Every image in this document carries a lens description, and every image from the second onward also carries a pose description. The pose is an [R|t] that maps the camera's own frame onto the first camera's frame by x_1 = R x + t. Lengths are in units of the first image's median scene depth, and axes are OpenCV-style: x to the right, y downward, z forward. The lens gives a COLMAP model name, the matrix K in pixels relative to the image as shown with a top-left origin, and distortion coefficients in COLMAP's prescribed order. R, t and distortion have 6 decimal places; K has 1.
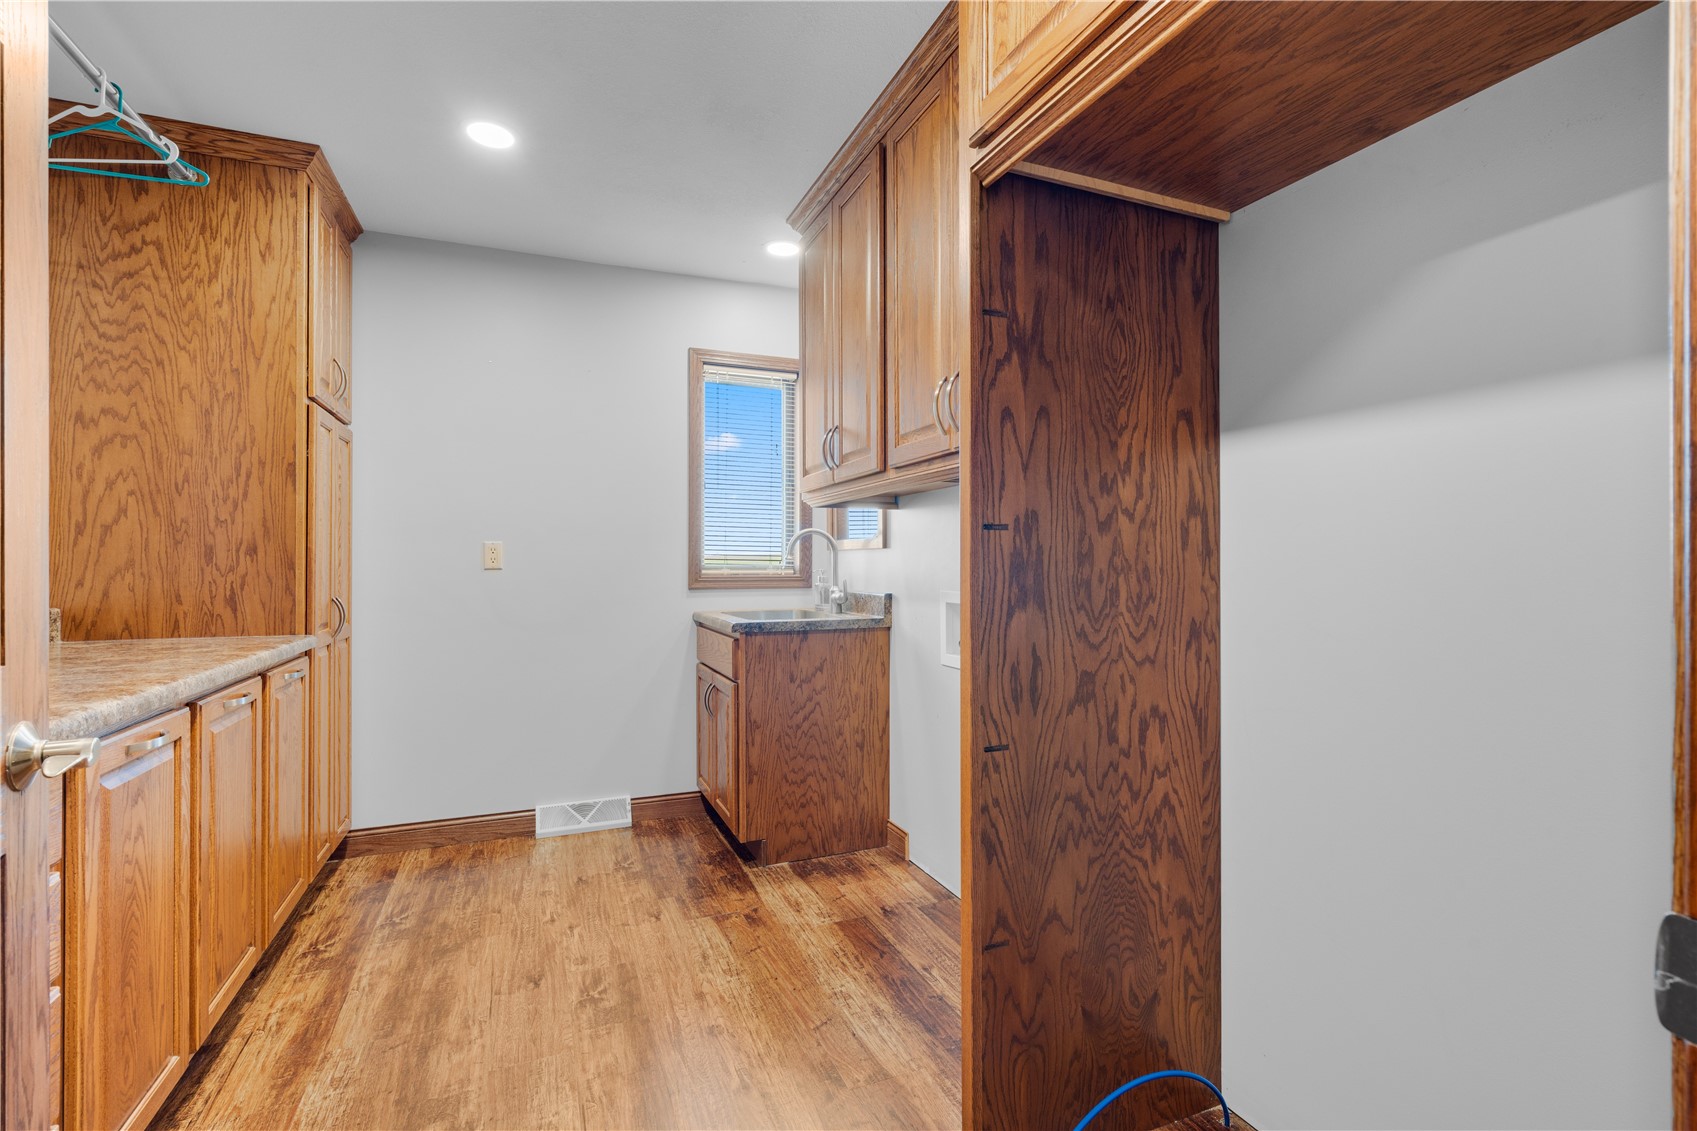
lens RADIAL K [[767.1, 0, 852.8], [0, 767.1, 563.6], [0, 0, 1]] dist [-0.004834, 0.002149]
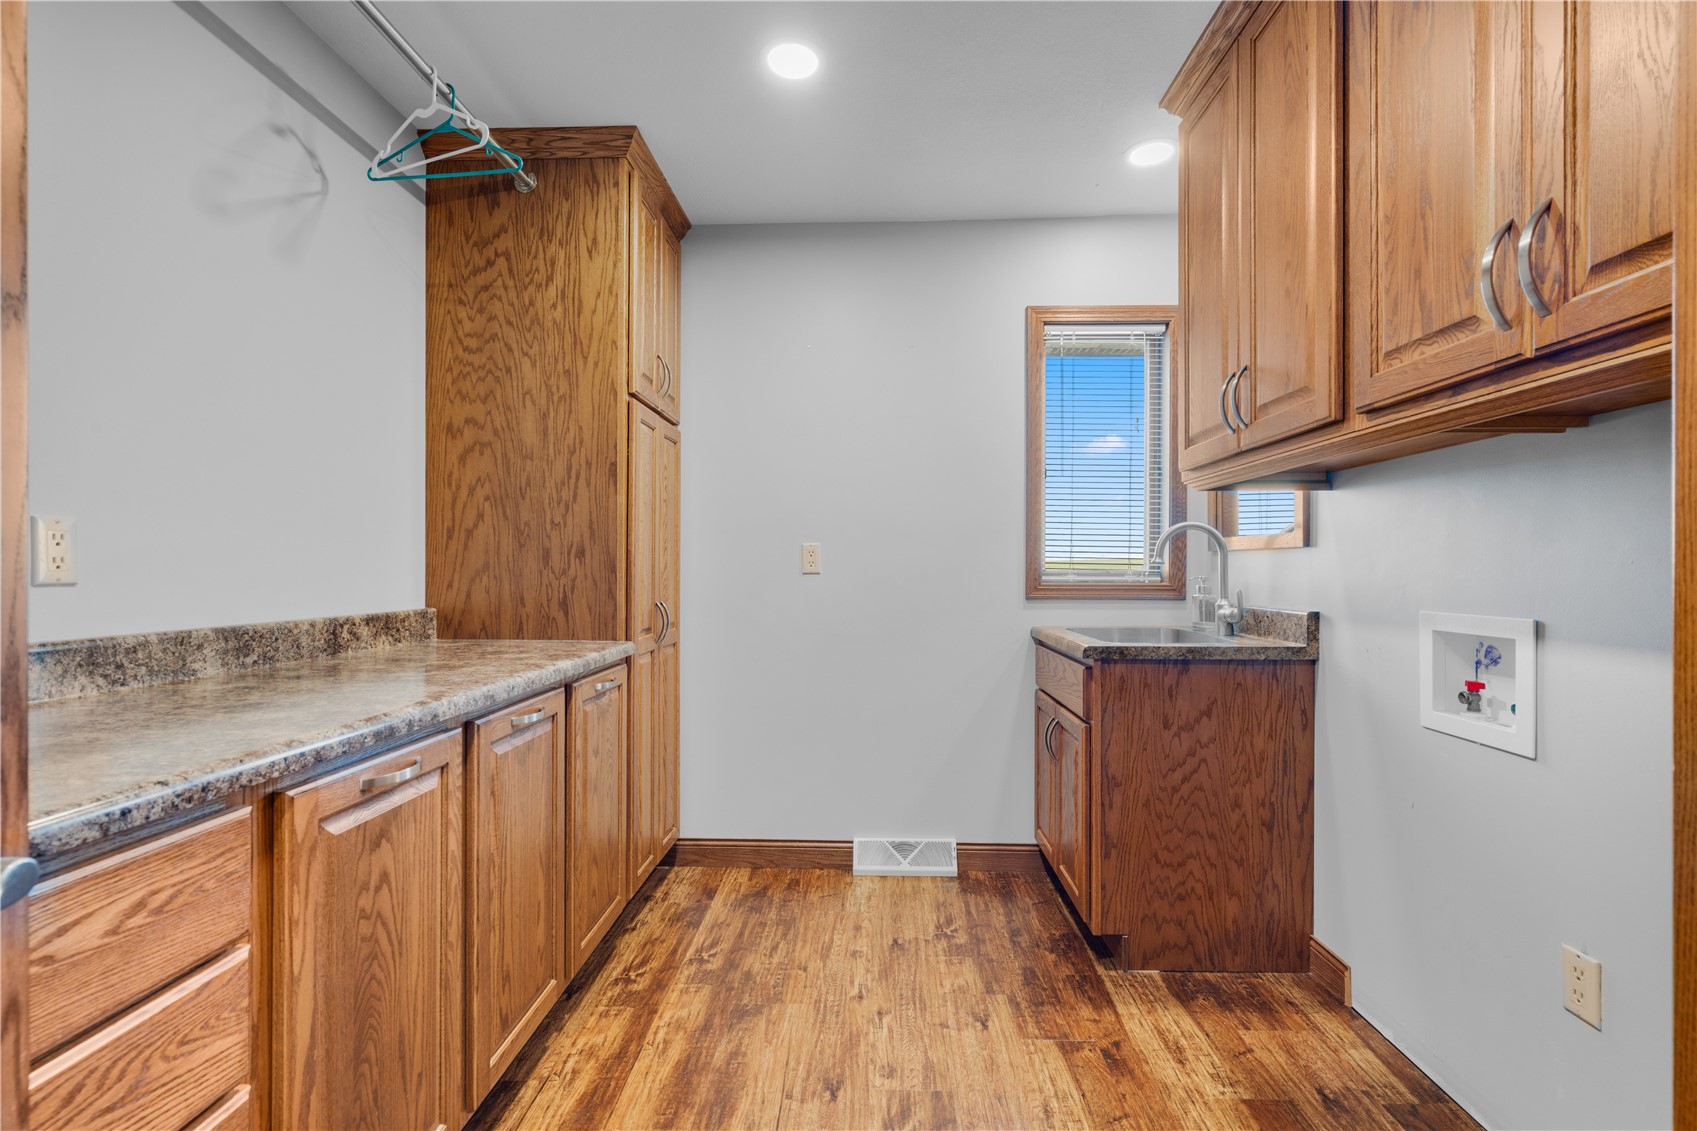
lens RADIAL K [[767.1, 0, 851.3], [0, 767.1, 569.3], [0, 0, 1]] dist [-0.004834, 0.002149]
pose [[0.908348, 0.003002, -0.418204, -0.056586], [-0.002587, 0.999995, 0.001559, 0.000964], [0.418207, -0.000334, 0.908352, 0.248327]]
